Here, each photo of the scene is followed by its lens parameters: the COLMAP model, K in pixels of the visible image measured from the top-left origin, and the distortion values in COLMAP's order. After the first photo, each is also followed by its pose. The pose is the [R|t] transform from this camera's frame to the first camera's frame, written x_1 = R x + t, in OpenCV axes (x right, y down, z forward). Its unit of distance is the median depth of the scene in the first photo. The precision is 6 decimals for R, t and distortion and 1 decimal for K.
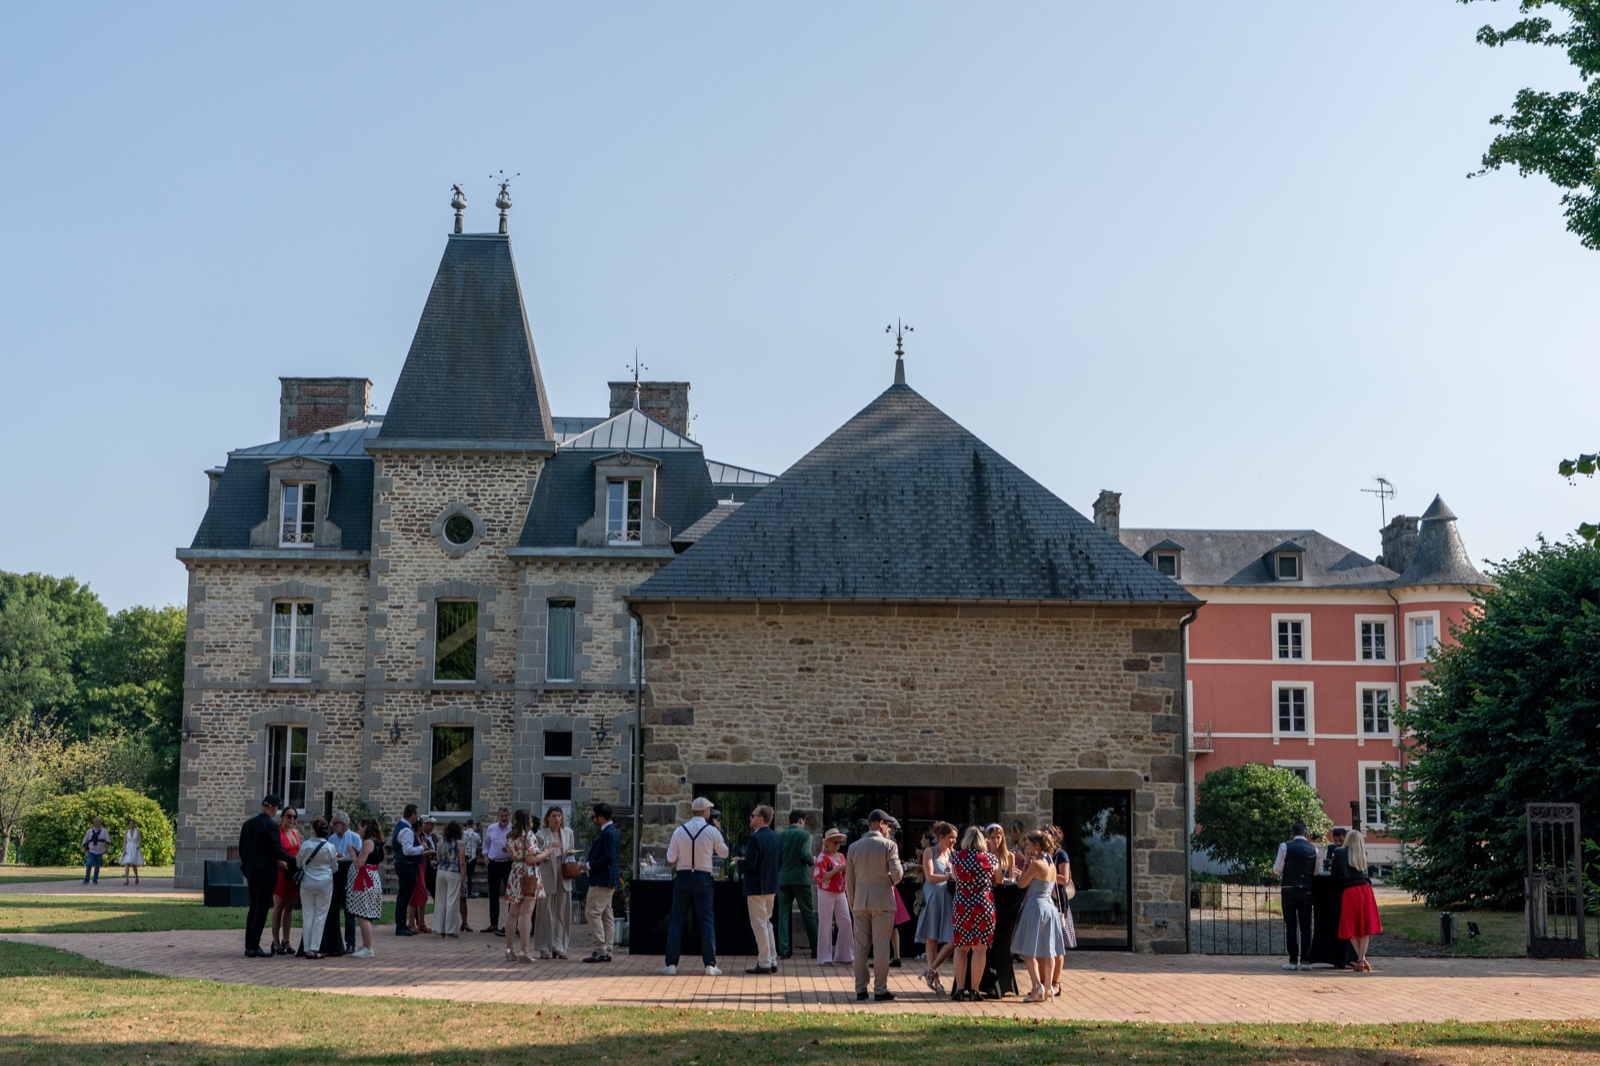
lens RADIAL K [[2175.6, 0, 800.0], [0, 2175.6, 533.0], [0, 0, 1]] dist [0.066870, -0.078031]
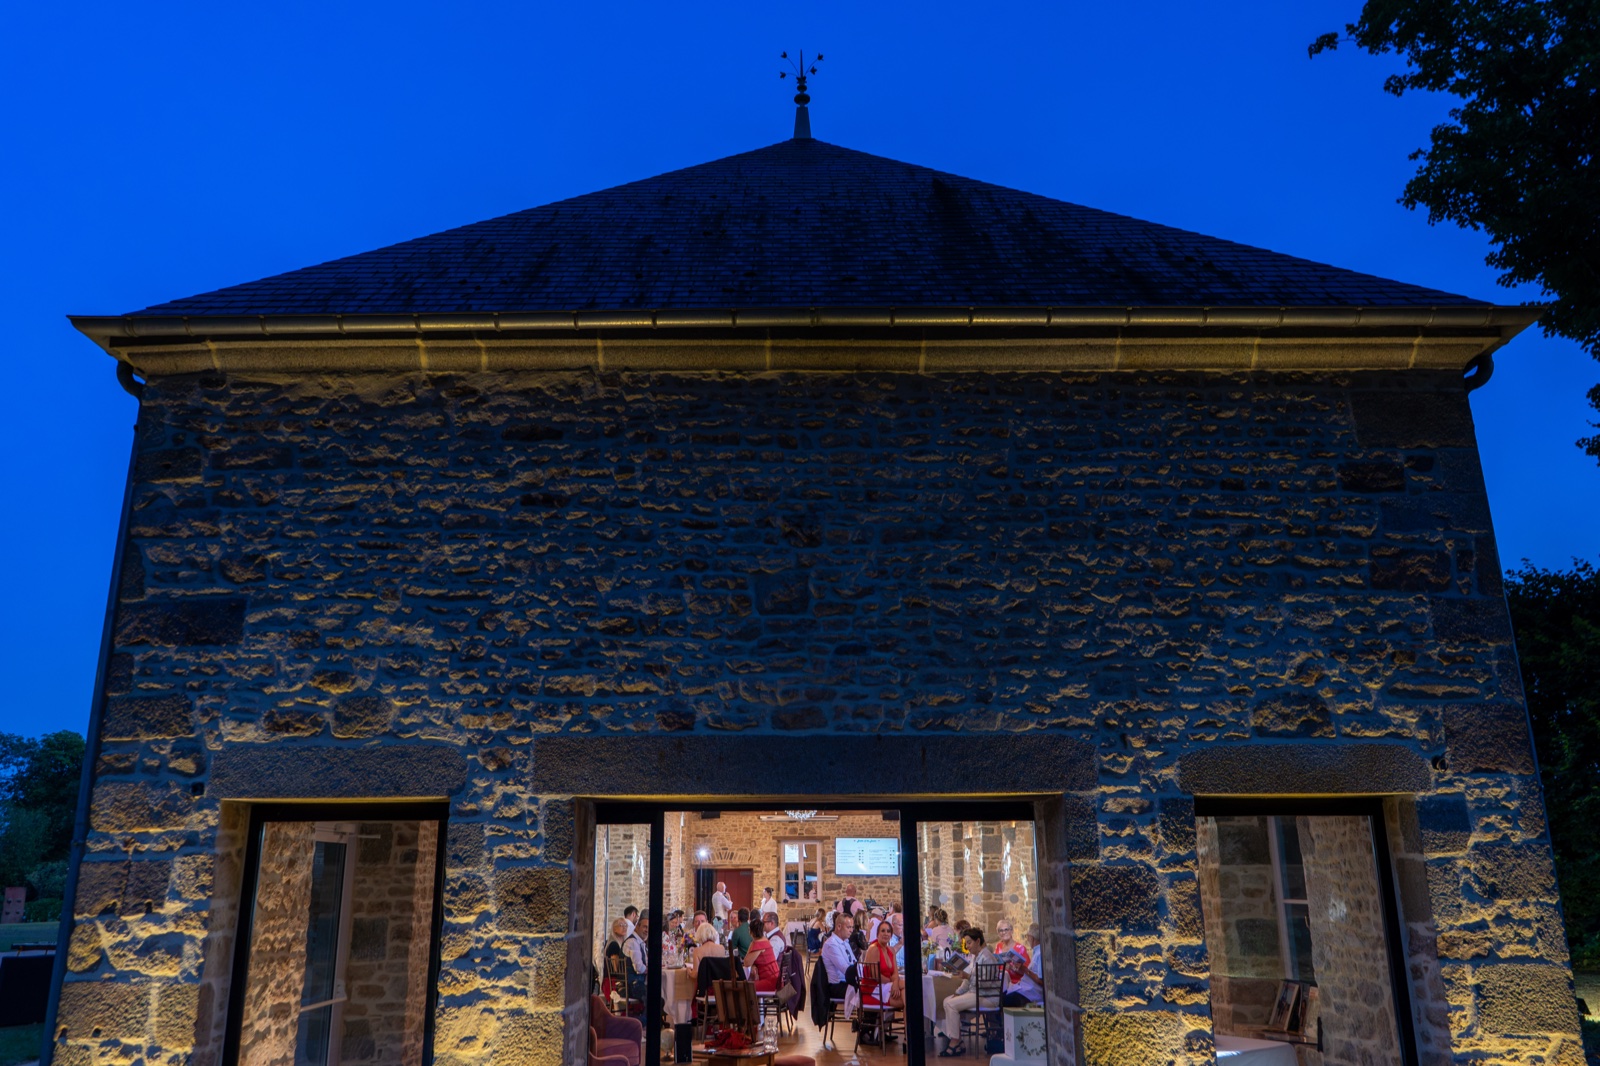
lens RADIAL K [[1205.0, 0, 801.9], [0, 1205.0, 554.0], [0, 0, 1]] dist [-0.008108, -0.001802]
pose [[0.999765, -0.021606, -0.001634, 0.027372], [0.021220, 0.991587, -0.127693, 0.055137], [0.004379, 0.127628, 0.991812, 0.428584]]
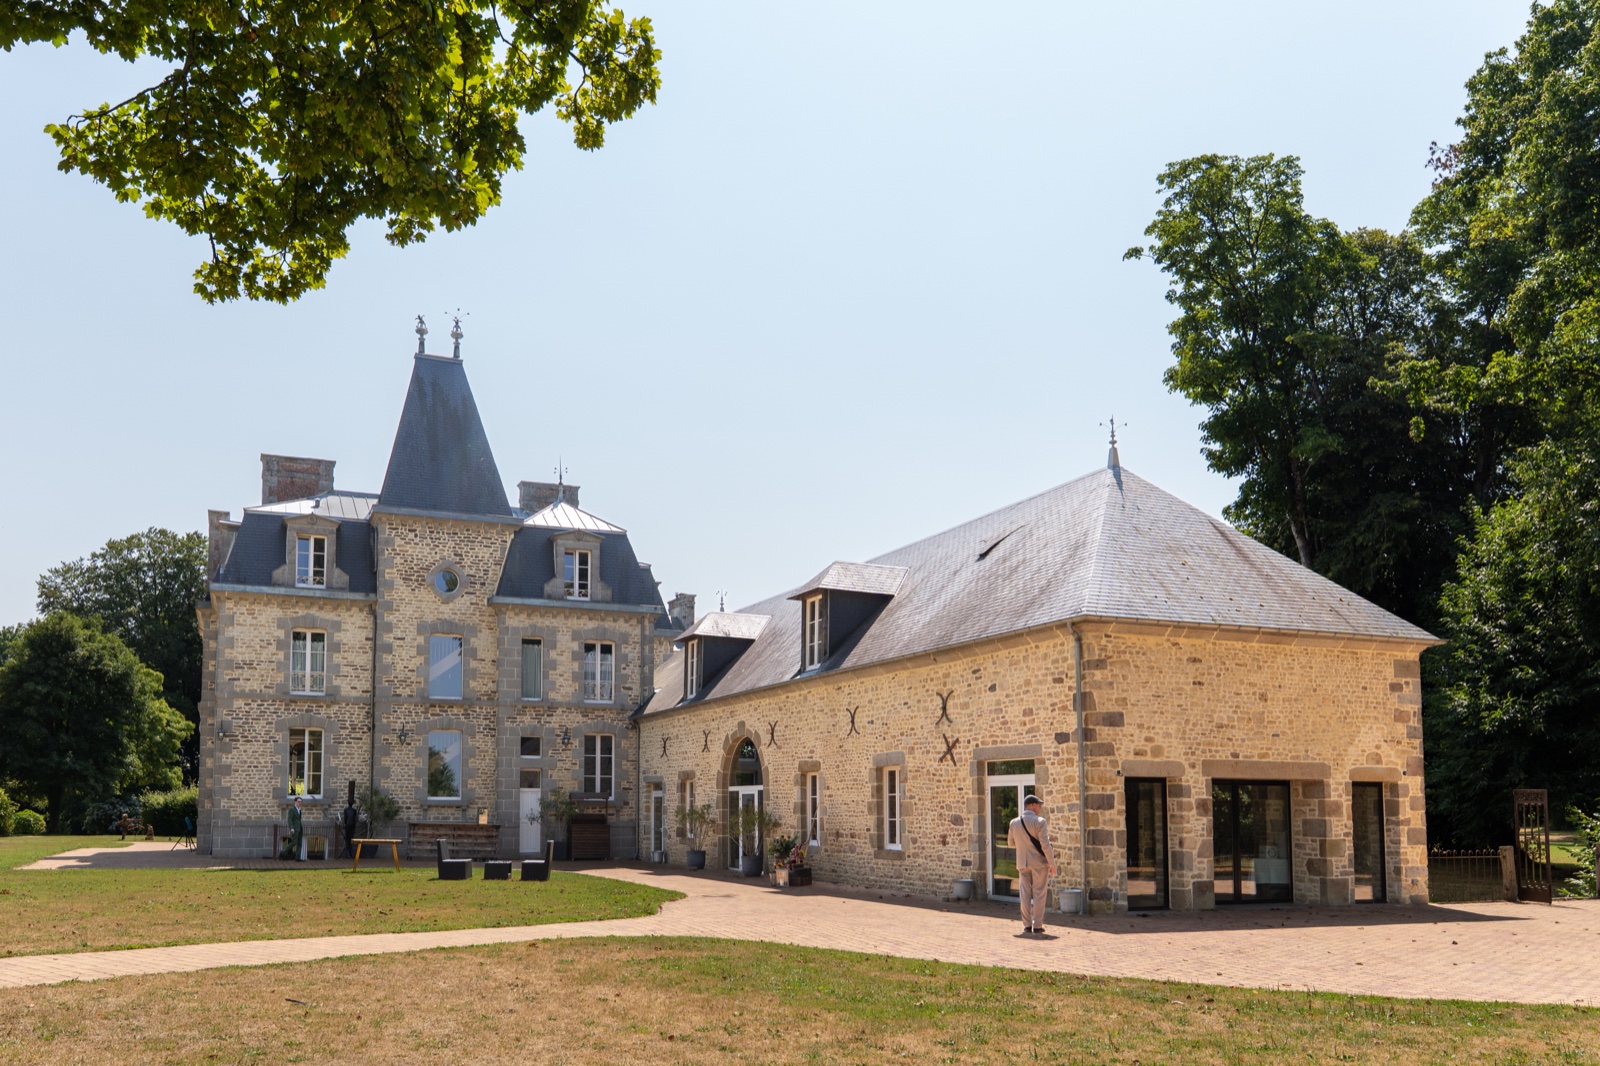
lens RADIAL K [[1260.5, 0, 735.3], [0, 1260.5, 718.0], [0, 0, 1]] dist [0.023665, 0.000873]
pose [[0.933161, 0.020220, 0.358890, -0.268445], [-0.044211, 0.997292, 0.058767, 0.028462], [-0.356730, -0.070706, 0.931528, 0.235674]]
